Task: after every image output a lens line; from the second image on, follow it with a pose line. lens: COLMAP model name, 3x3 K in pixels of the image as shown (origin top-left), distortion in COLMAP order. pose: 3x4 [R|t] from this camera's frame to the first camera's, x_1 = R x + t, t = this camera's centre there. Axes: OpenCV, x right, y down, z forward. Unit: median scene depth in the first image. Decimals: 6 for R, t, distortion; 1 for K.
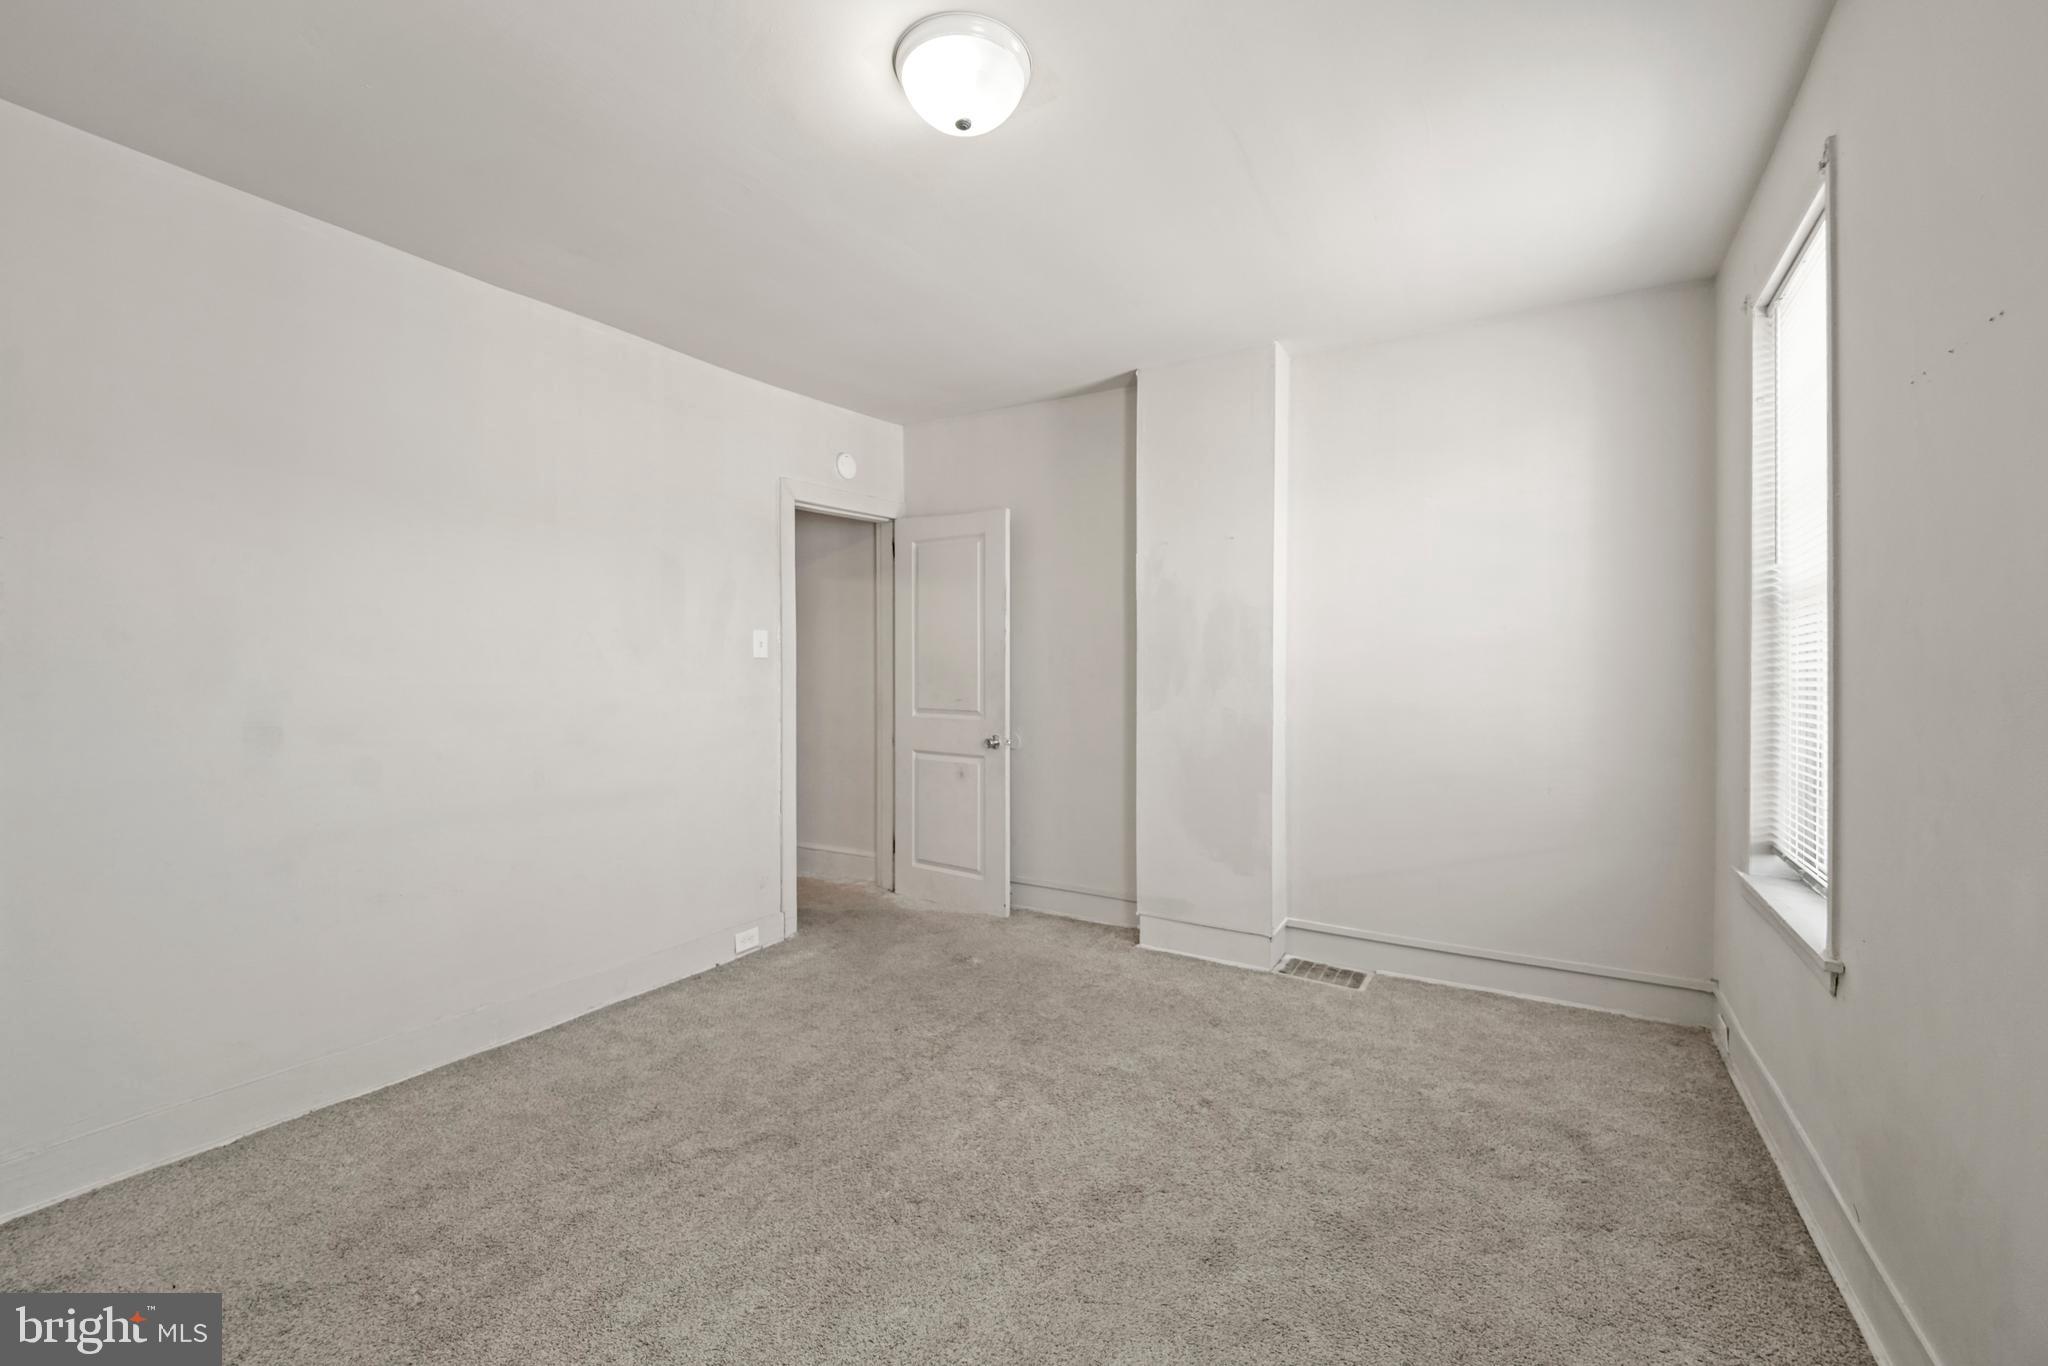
lens RADIAL K [[845.4, 0, 1020.9], [0, 845.4, 669.7], [0, 0, 1]] dist [0.001457, -0.000393]
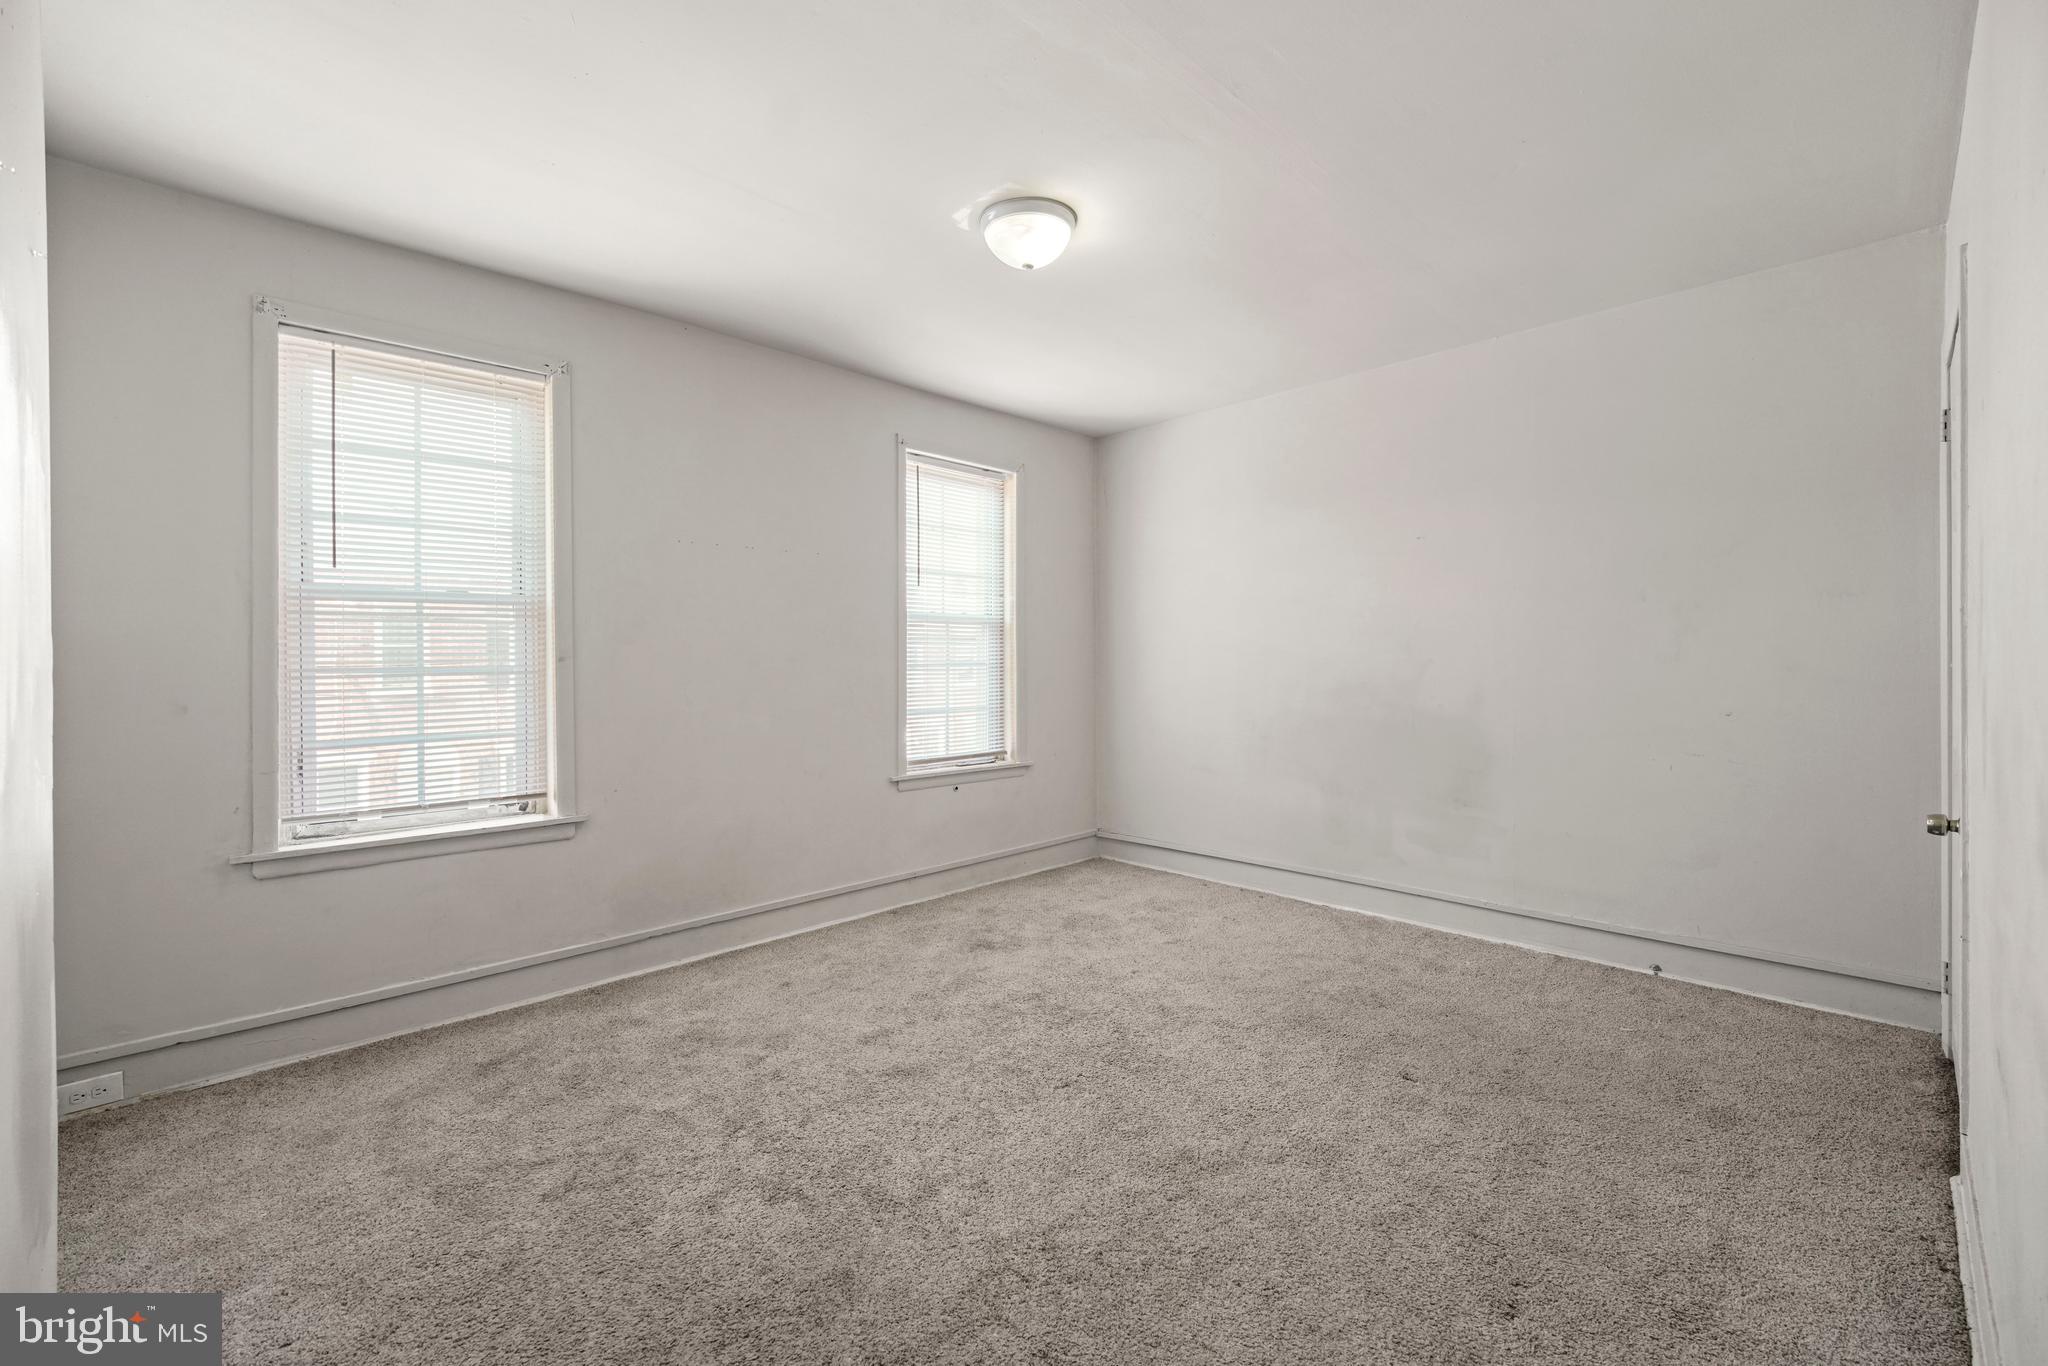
lens RADIAL K [[845.4, 0, 1020.9], [0, 845.4, 669.7], [0, 0, 1]] dist [0.001457, -0.000393]
pose [[-0.968483, 0.003454, 0.249056, -0.312626], [0.004311, 0.999987, 0.002896, 0.016431], [-0.249042, 0.003878, -0.968485, 1.836950]]
